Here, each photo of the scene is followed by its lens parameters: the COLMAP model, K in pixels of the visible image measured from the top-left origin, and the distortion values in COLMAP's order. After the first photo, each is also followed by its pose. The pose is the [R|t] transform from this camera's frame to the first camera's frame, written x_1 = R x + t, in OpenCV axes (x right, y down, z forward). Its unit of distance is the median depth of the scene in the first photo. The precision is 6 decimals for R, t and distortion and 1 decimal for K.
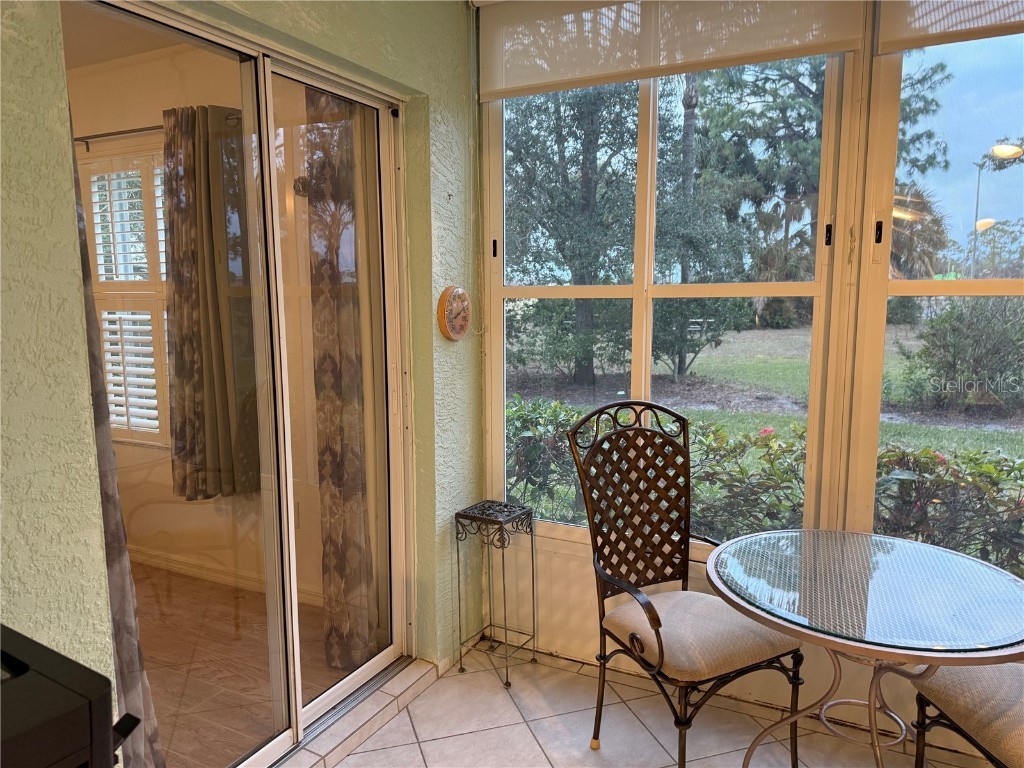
lens RADIAL K [[718.8, 0, 510.5], [0, 718.8, 380.6], [0, 0, 1]] dist [0.068004, -0.083552]
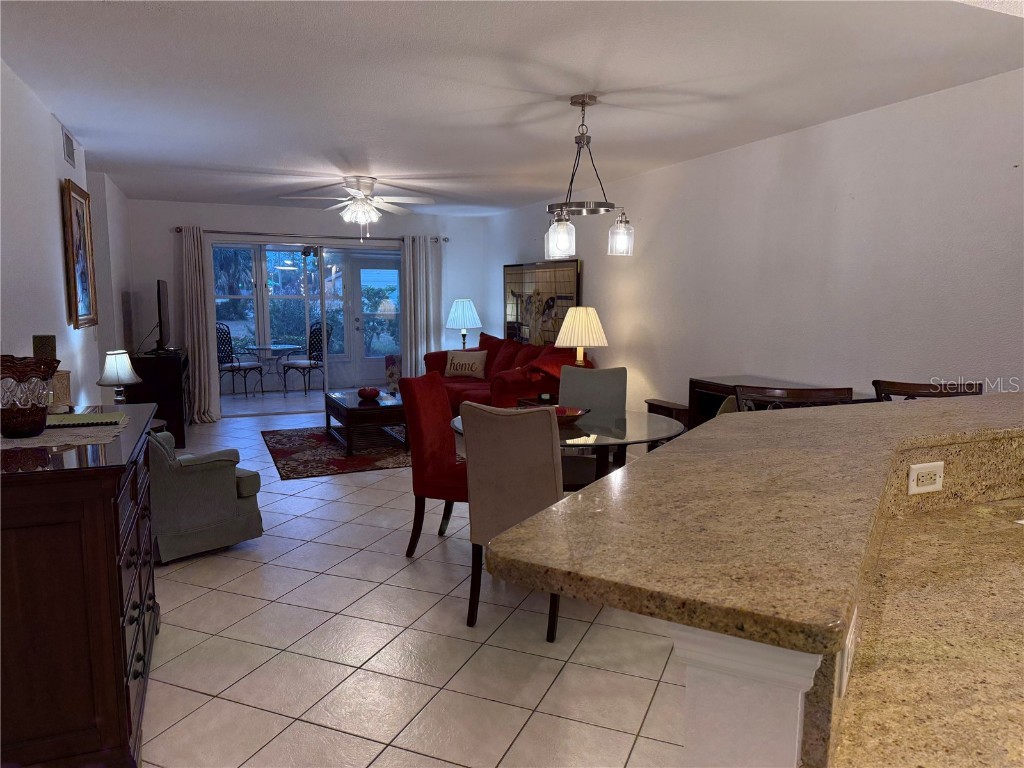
lens RADIAL K [[730.8, 0, 538.2], [0, 730.8, 387.6], [0, 0, 1]] dist [0.063267, -0.002873]
pose [[0.627060, -0.090080, 0.773745, -2.012389], [0.086730, 0.995189, 0.045573, 0.368535], [-0.774128, 0.038530, 0.631855, -3.158745]]
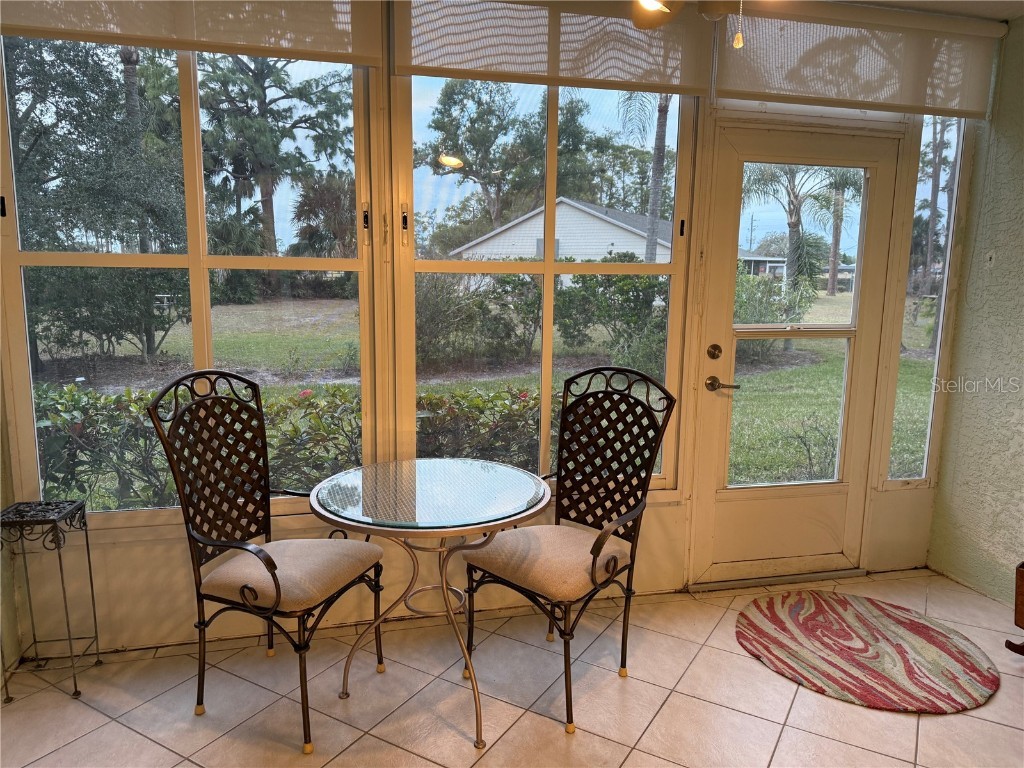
lens RADIAL K [[718.8, 0, 510.5], [0, 718.8, 380.6], [0, 0, 1]] dist [0.068004, -0.083552]
pose [[0.752473, -0.086048, 0.652978, -0.166365], [0.064605, 0.996291, 0.056841, 0.010532], [-0.655447, -0.000586, 0.755241, -0.049012]]
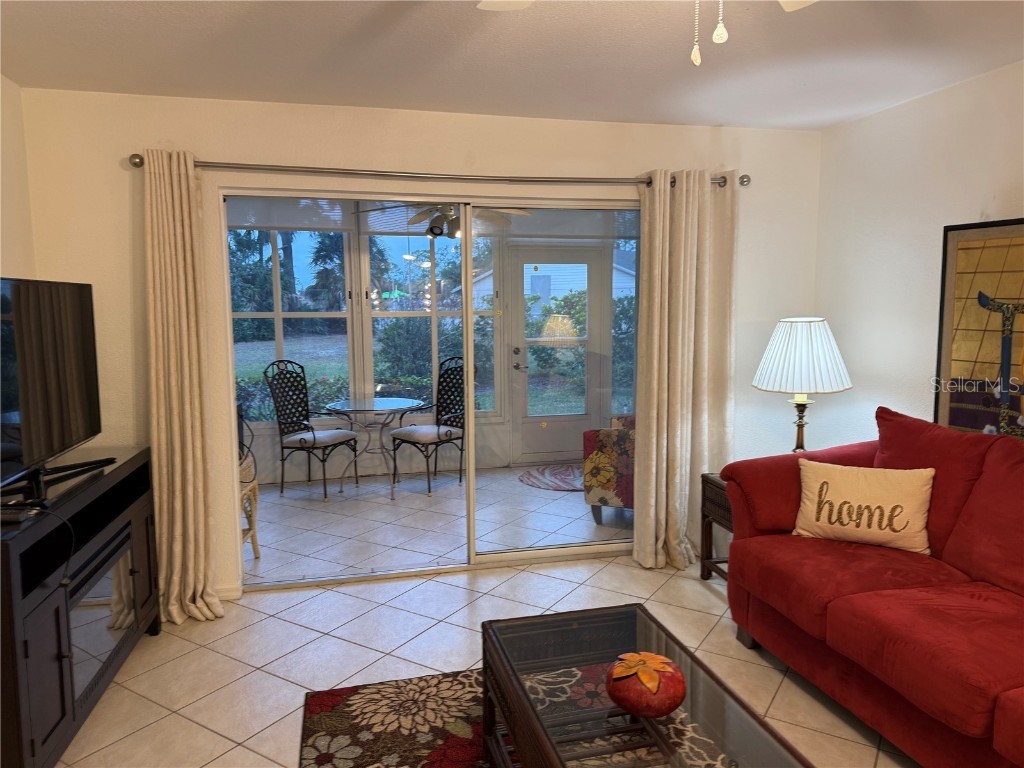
lens RADIAL K [[733.4, 0, 546.5], [0, 733.4, 372.7], [0, 0, 1]] dist [0.092004, -0.089838]
pose [[0.738714, -0.063922, 0.670982, -0.829592], [0.084952, 0.996384, 0.001395, 0.138270], [-0.668645, 0.055970, 0.741473, -1.418346]]
